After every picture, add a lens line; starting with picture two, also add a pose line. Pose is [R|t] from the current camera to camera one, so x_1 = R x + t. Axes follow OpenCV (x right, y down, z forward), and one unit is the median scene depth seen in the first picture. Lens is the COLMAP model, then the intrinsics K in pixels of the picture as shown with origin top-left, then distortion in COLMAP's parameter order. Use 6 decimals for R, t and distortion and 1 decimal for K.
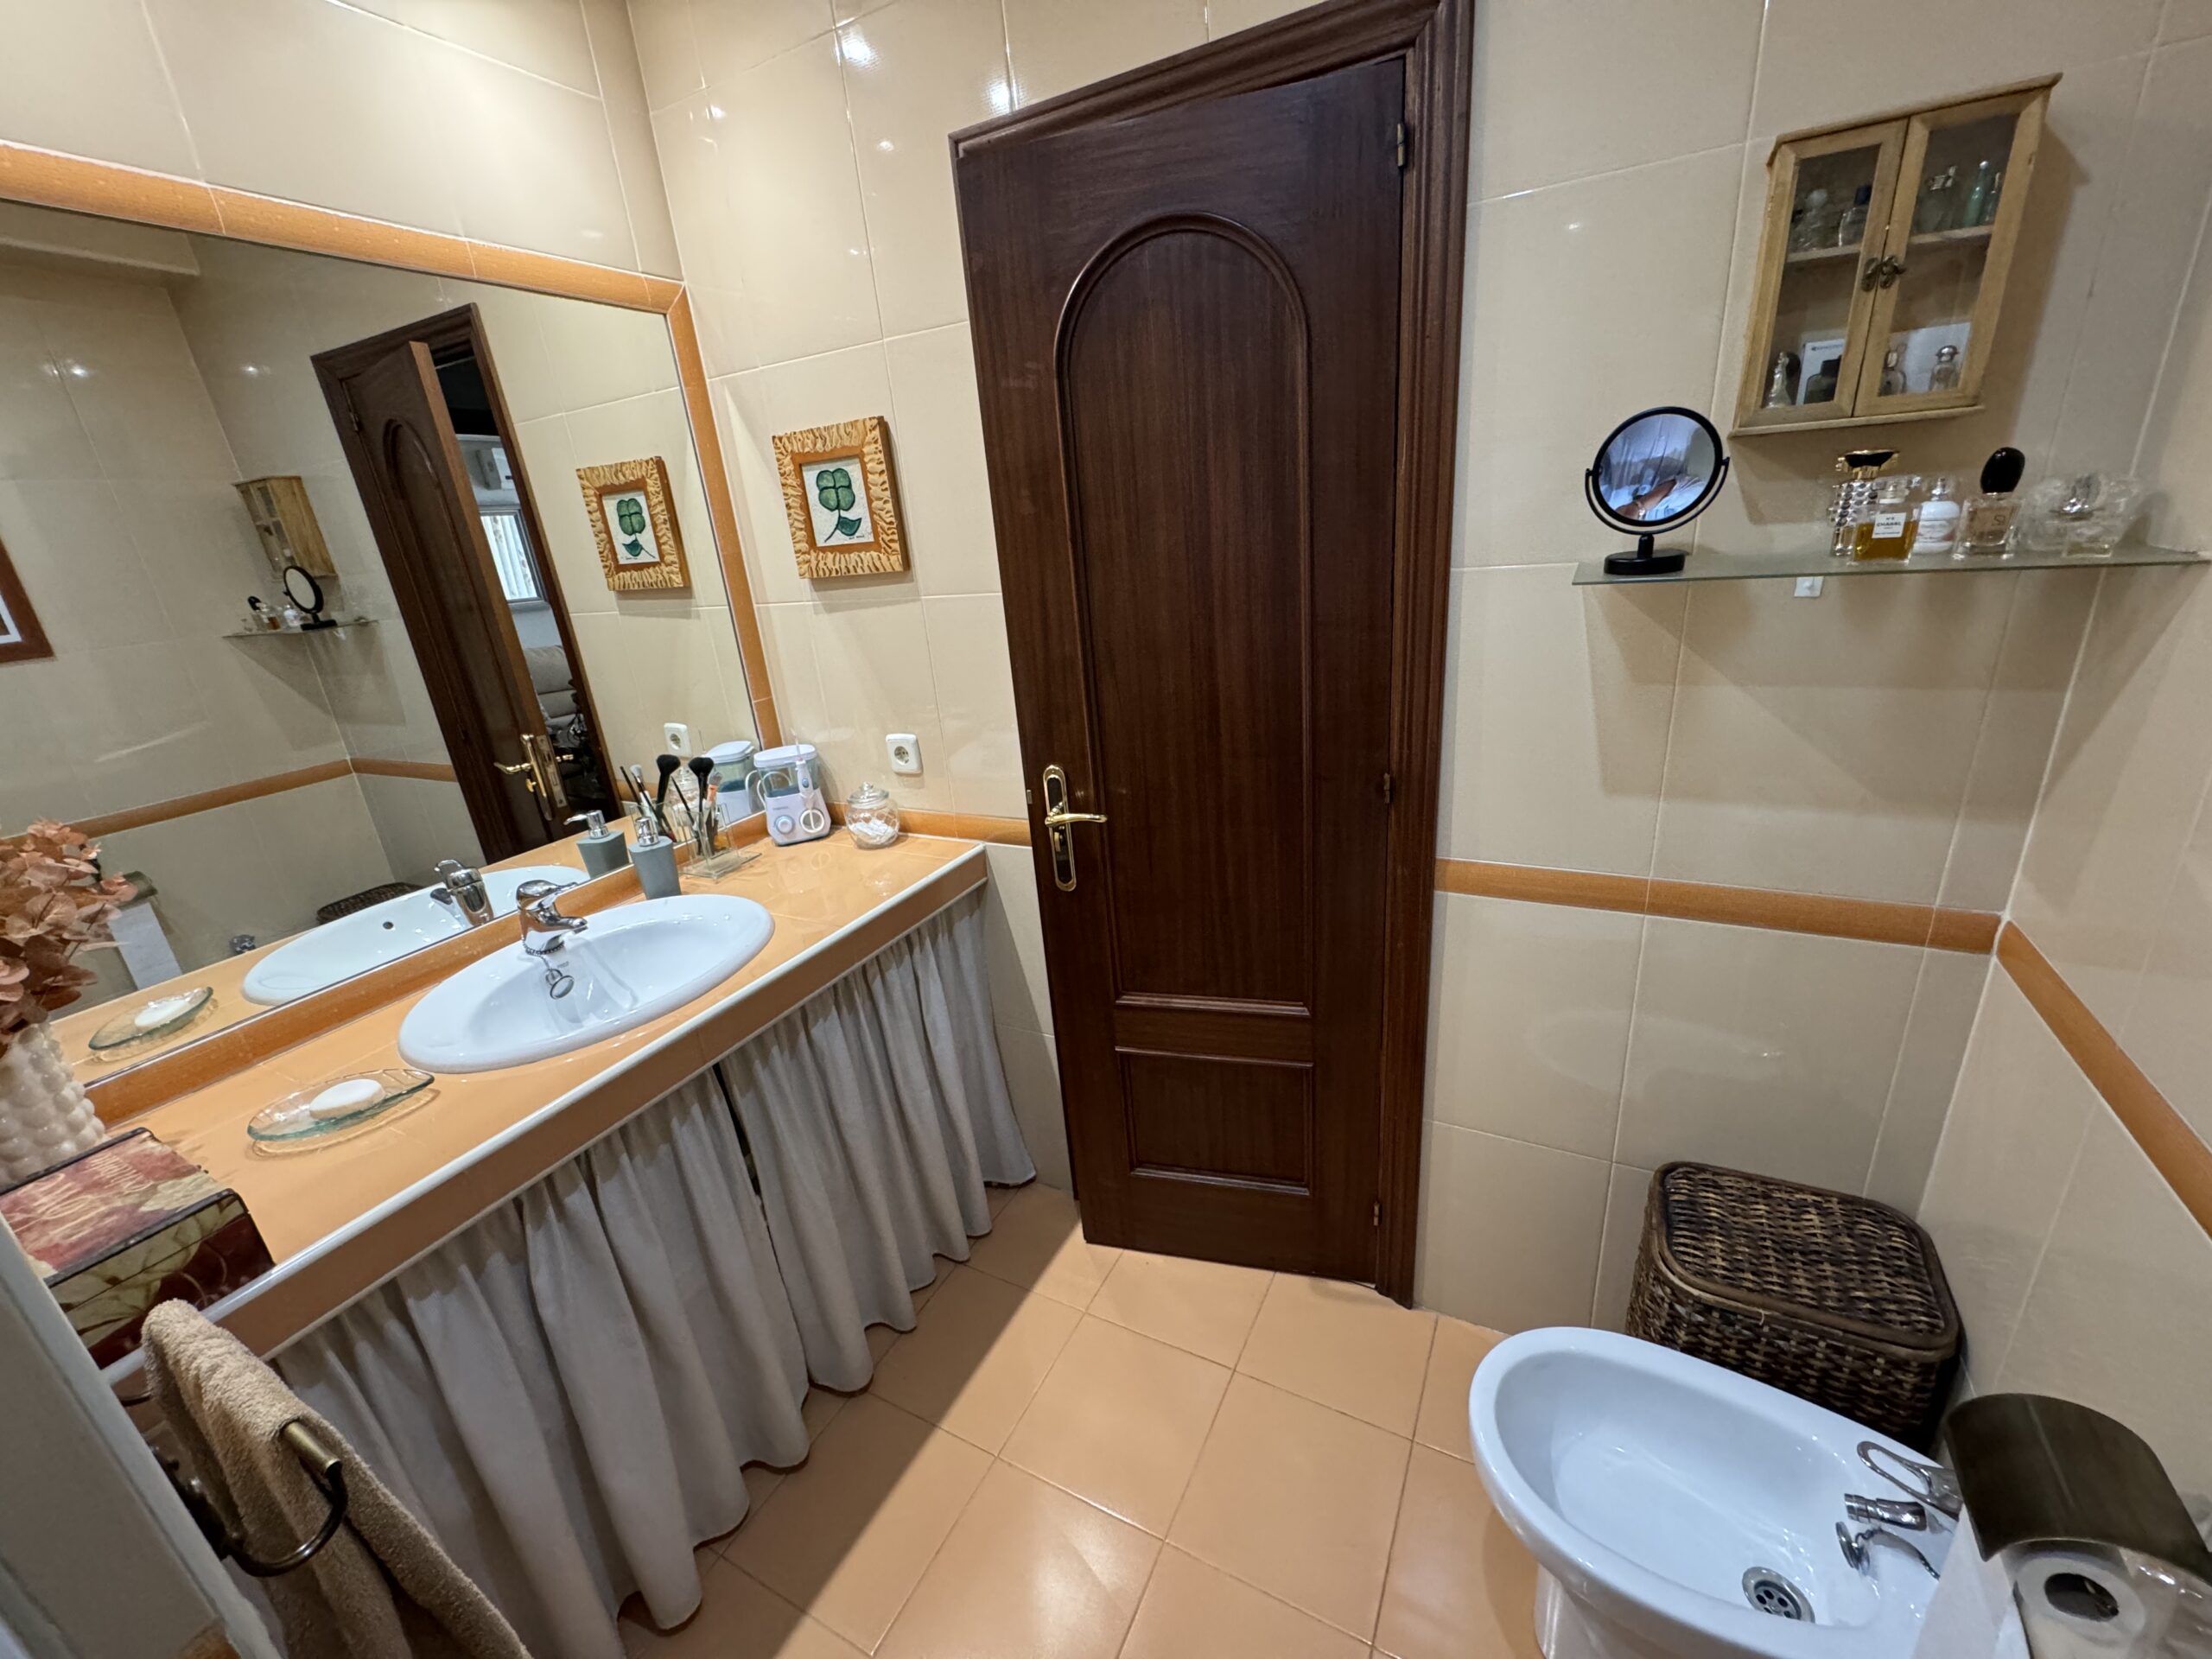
lens RADIAL K [[885.1, 0, 1109.9], [0, 885.1, 826.2], [0, 0, 1]] dist [-0.001634, 0.000554]
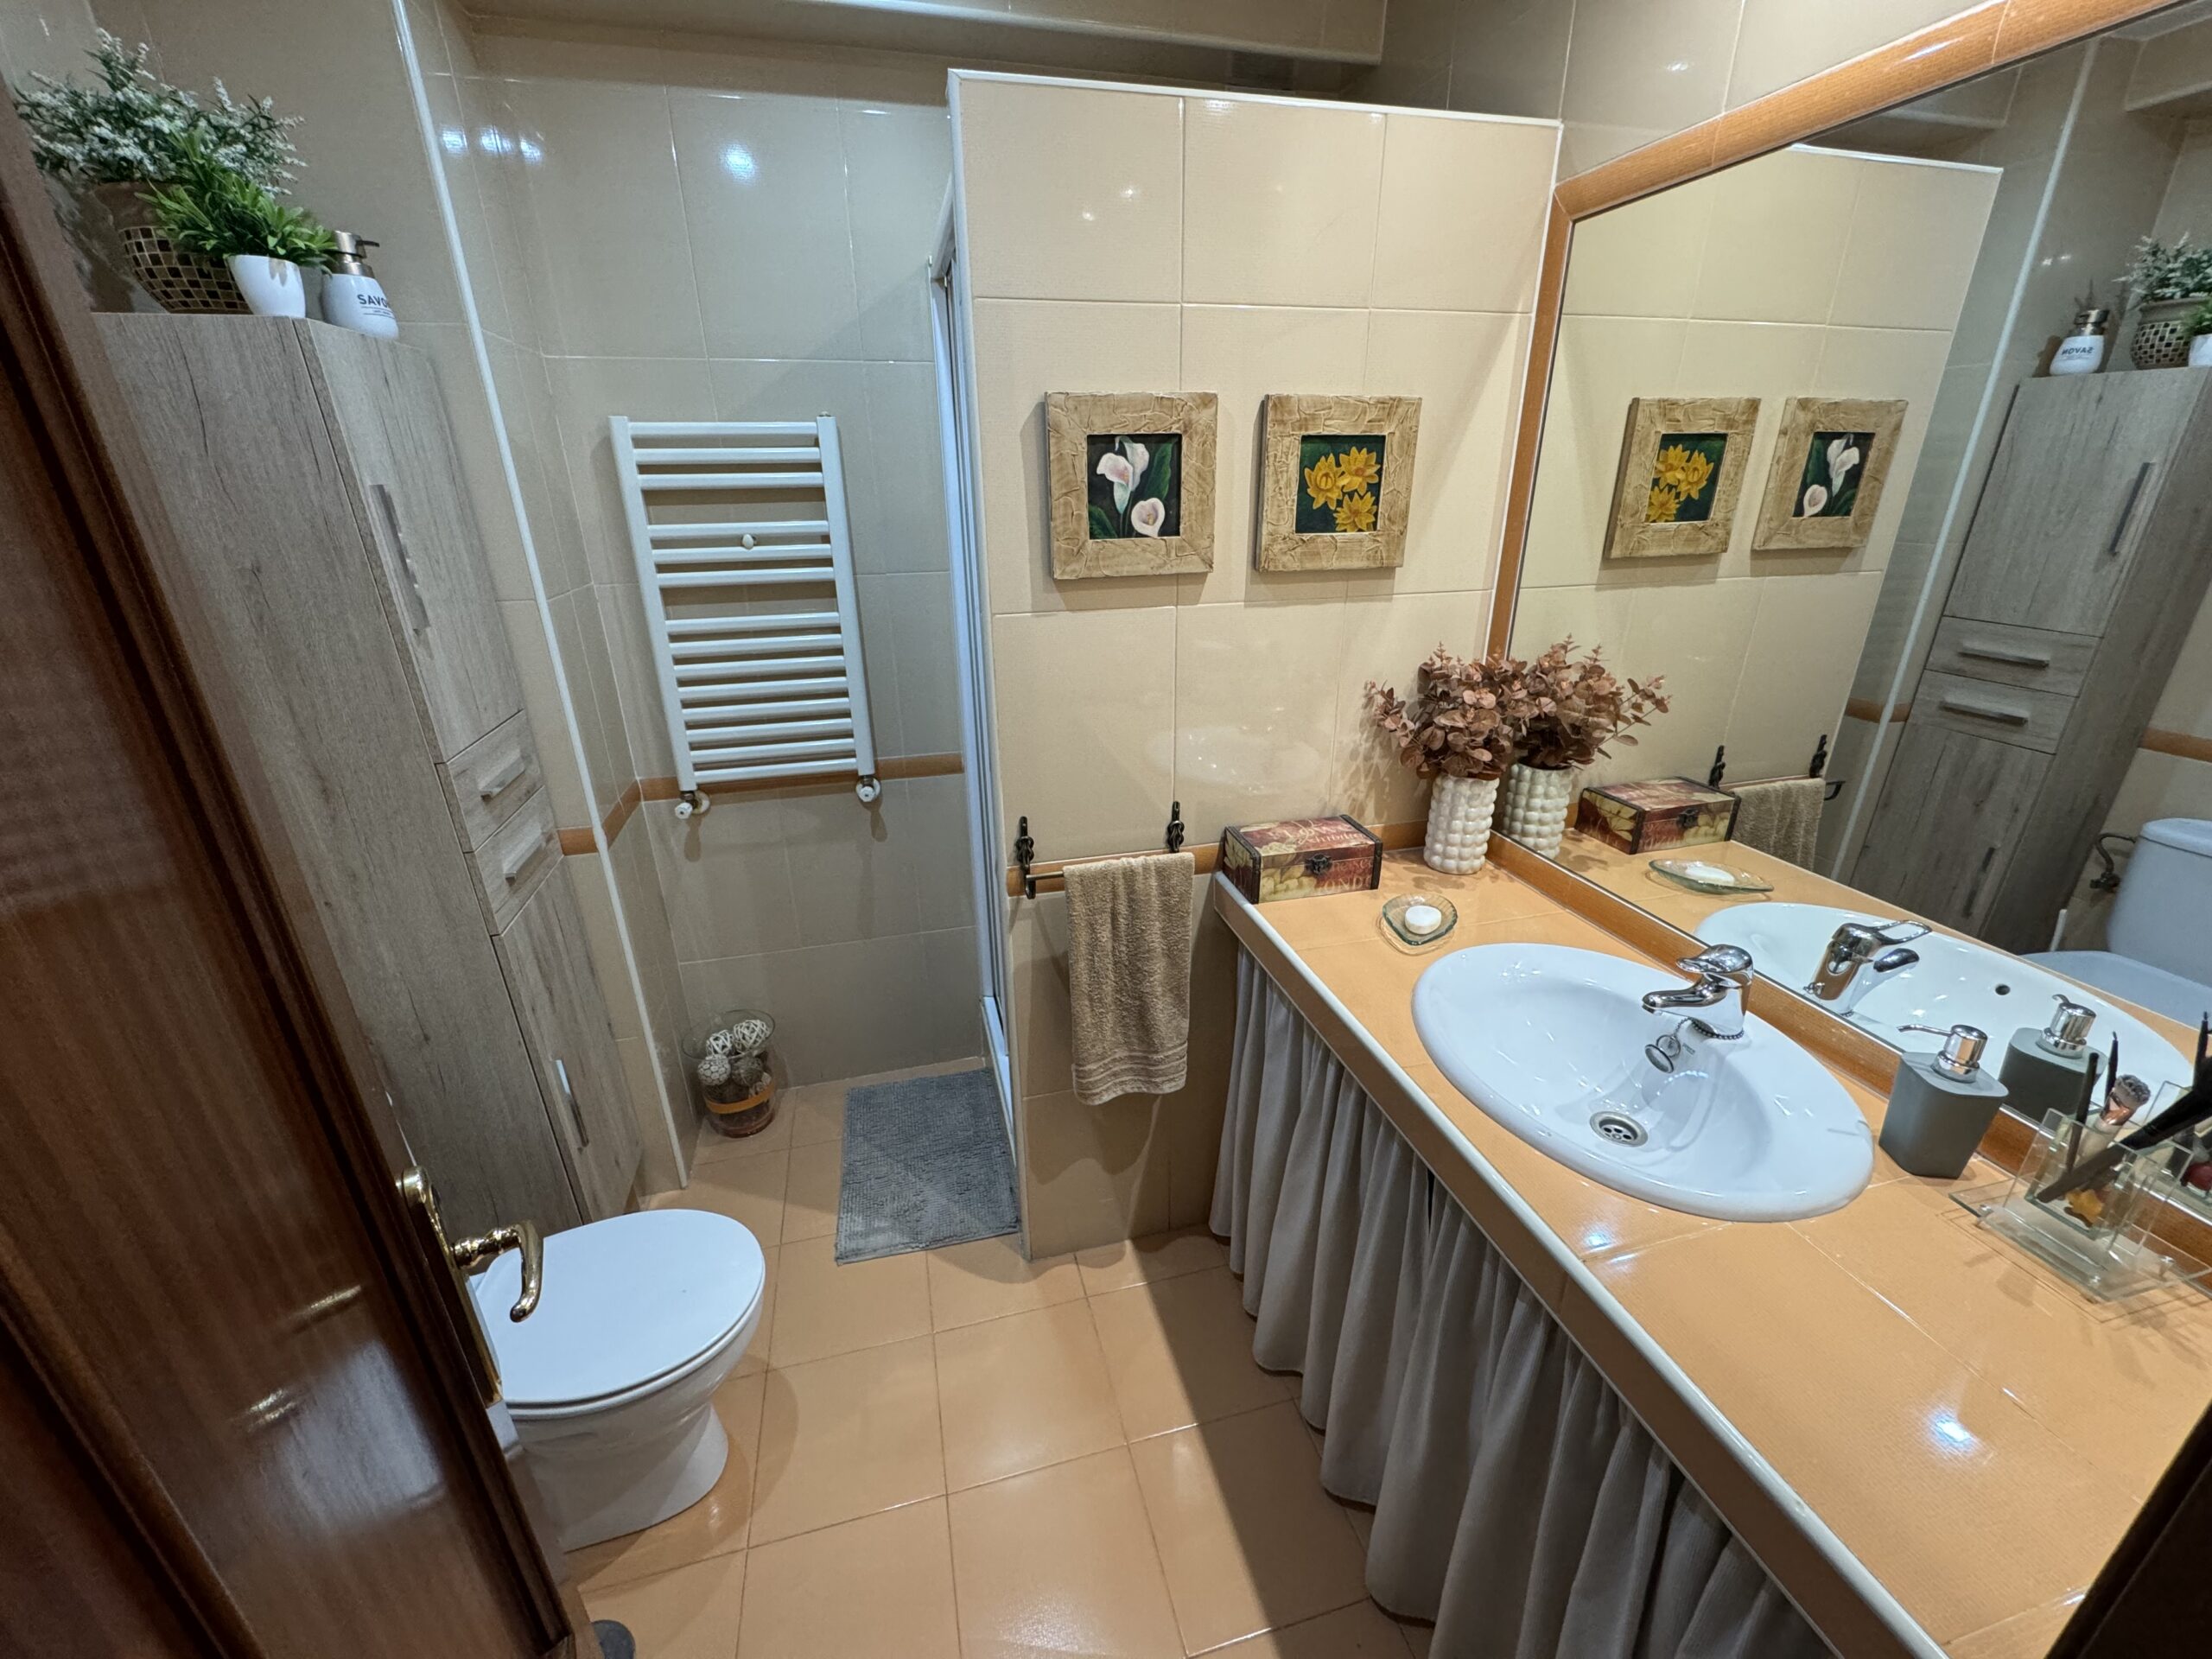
lens RADIAL K [[885.1, 0, 1103.2], [0, 885.1, 831.6], [0, 0, 1]] dist [-0.001634, 0.000554]
pose [[-0.738079, 0.333806, -0.586355, 0.195689], [-0.152598, 0.763938, 0.626986, -0.486609], [0.657231, 0.552243, -0.512909, 1.152806]]
